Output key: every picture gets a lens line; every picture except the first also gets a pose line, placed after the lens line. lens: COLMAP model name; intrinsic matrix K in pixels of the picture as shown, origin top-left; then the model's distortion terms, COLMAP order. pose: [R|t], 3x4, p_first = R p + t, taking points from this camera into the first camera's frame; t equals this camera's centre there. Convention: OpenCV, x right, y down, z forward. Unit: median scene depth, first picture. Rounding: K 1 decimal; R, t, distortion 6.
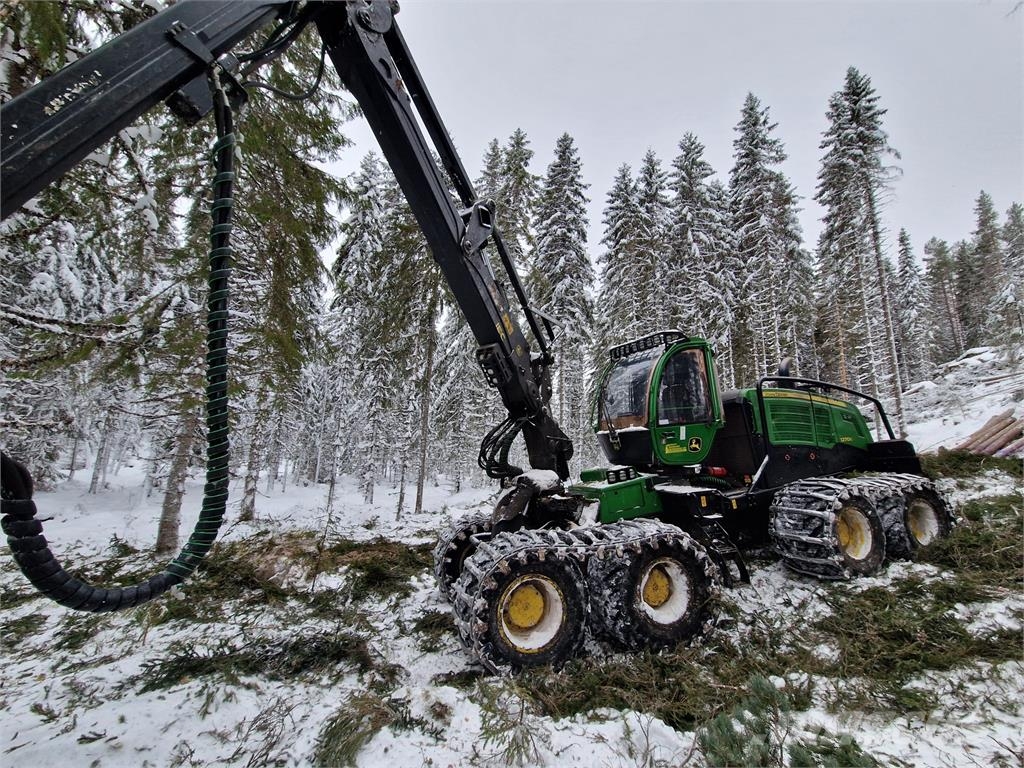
lens RADIAL K [[410.1, 0, 512.9], [0, 410.1, 385.8], [0, 0, 1]] dist [0.010396, -0.006313]
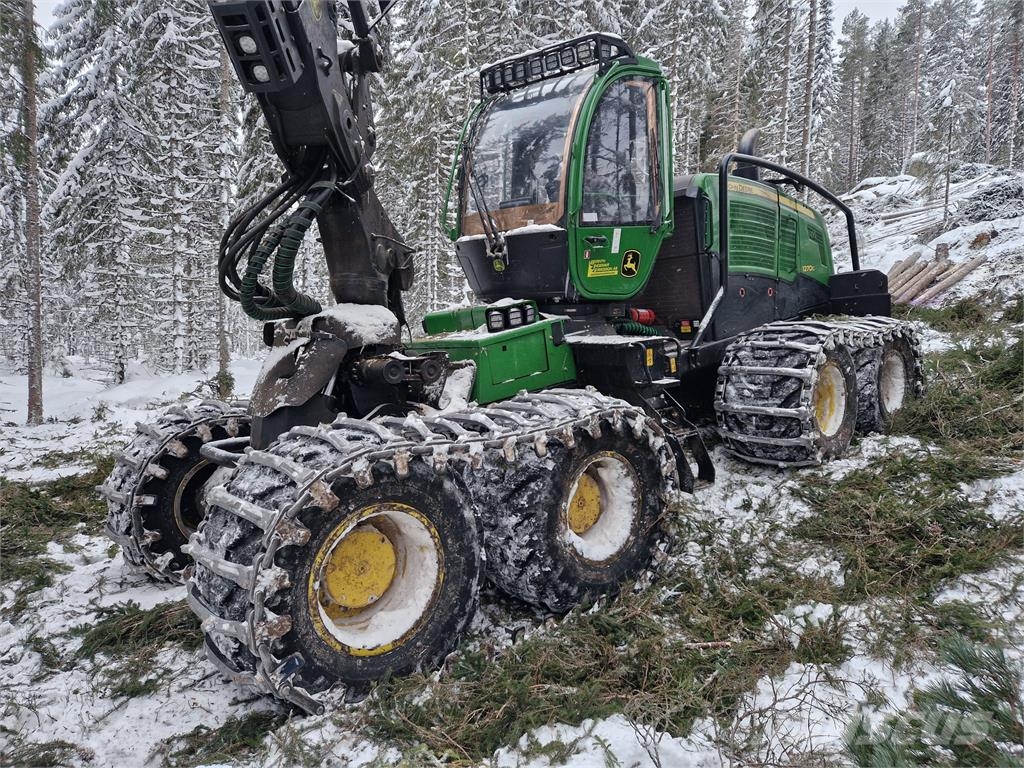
lens RADIAL K [[672.0, 0, 501.9], [0, 672.0, 383.5], [0, 0, 1]] dist [0.087473, -0.066975]
pose [[0.923900, -0.037304, 0.380812, -0.078183], [-0.060455, 0.968505, 0.241545, 0.089357], [-0.377829, -0.246186, 0.892546, 0.200232]]
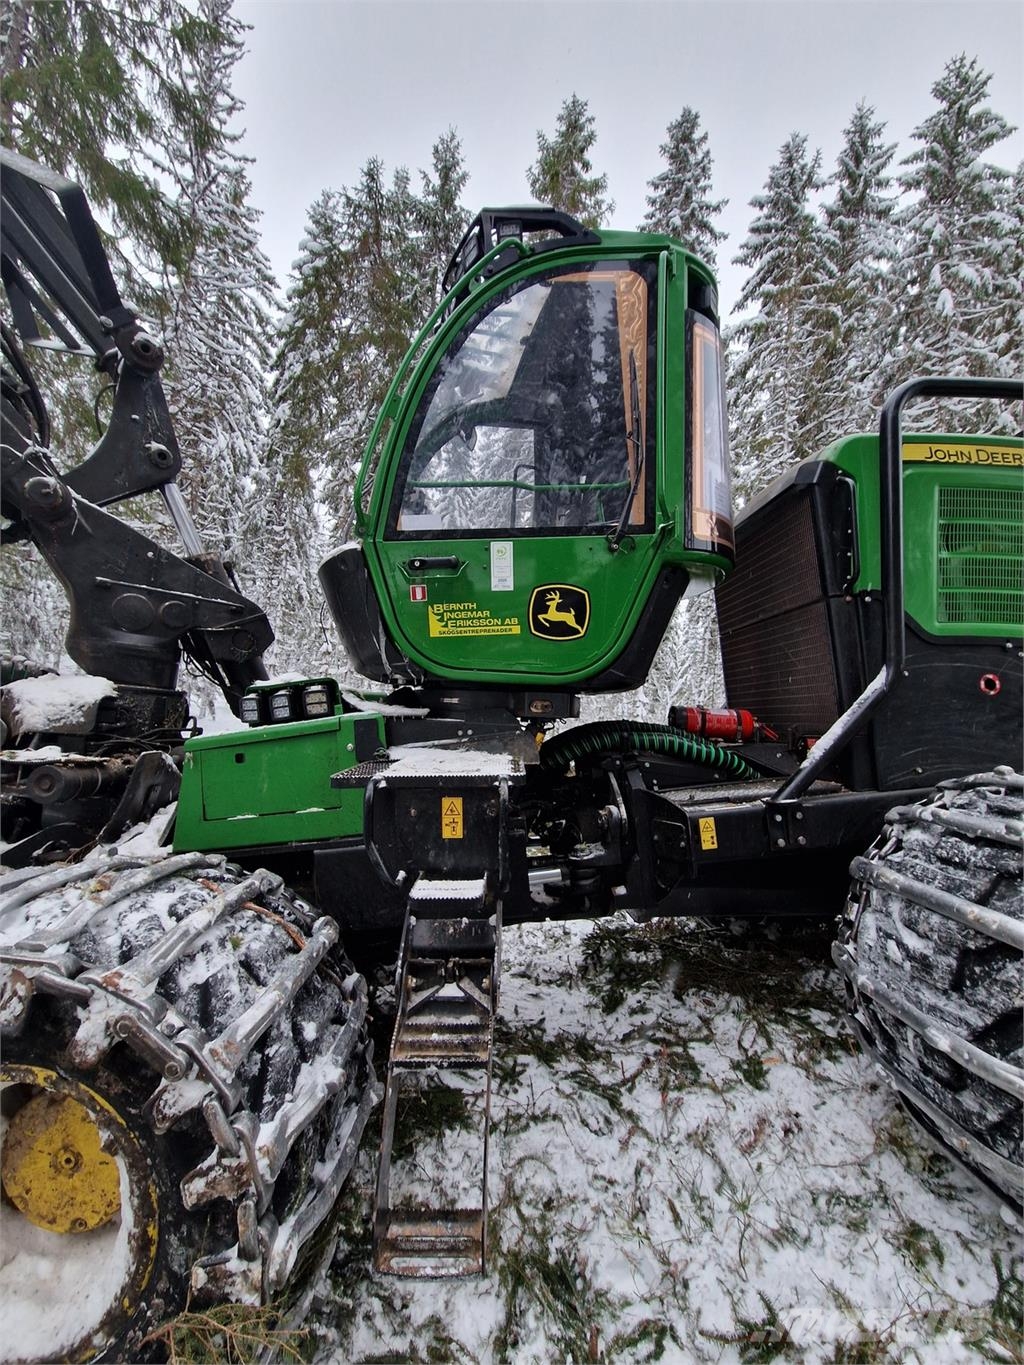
lens RADIAL K [[550.4, 0, 506.2], [0, 550.4, 682.3], [0, 0, 1]] dist [0.011672, -0.007003]
pose [[0.960595, 0.042678, -0.274656, 0.513674], [-0.008390, 0.992144, 0.124820, 0.144175], [0.277825, -0.117597, 0.953407, 0.631847]]
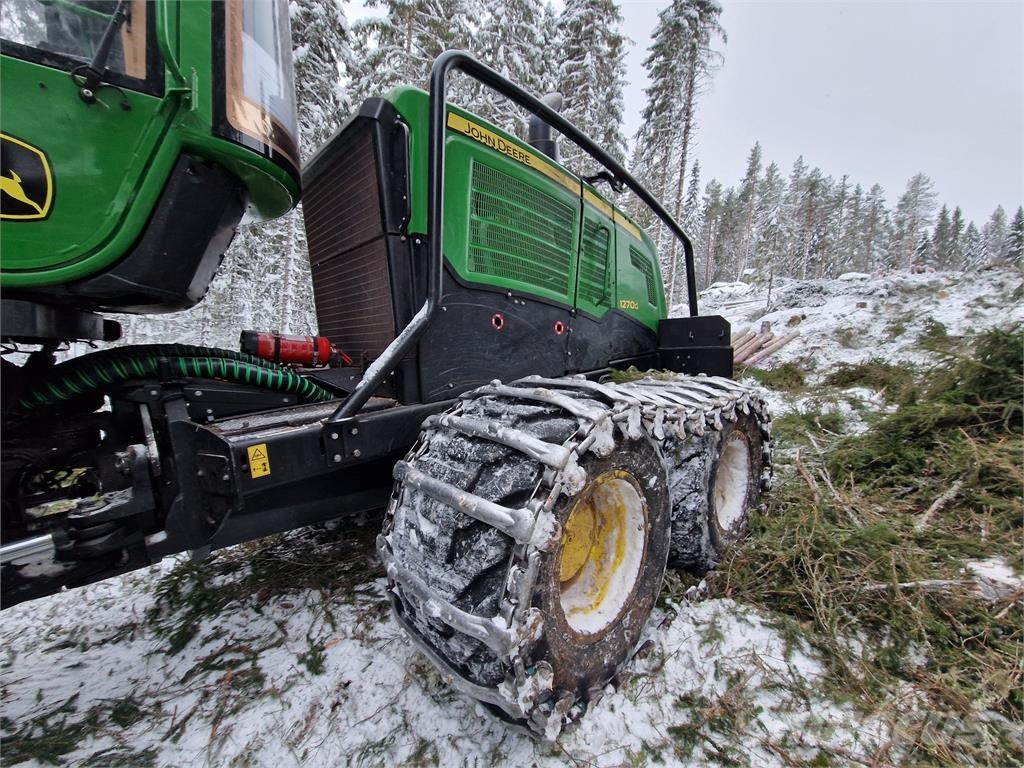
lens RADIAL K [[414.4, 0, 511.1], [0, 414.4, 386.4], [0, 0, 1]] dist [0.014156, -0.009807]
pose [[0.907682, 0.032414, 0.418404, 0.581087], [-0.134091, 0.967149, 0.215970, 0.164134], [-0.397659, -0.252136, 0.882210, 0.722979]]
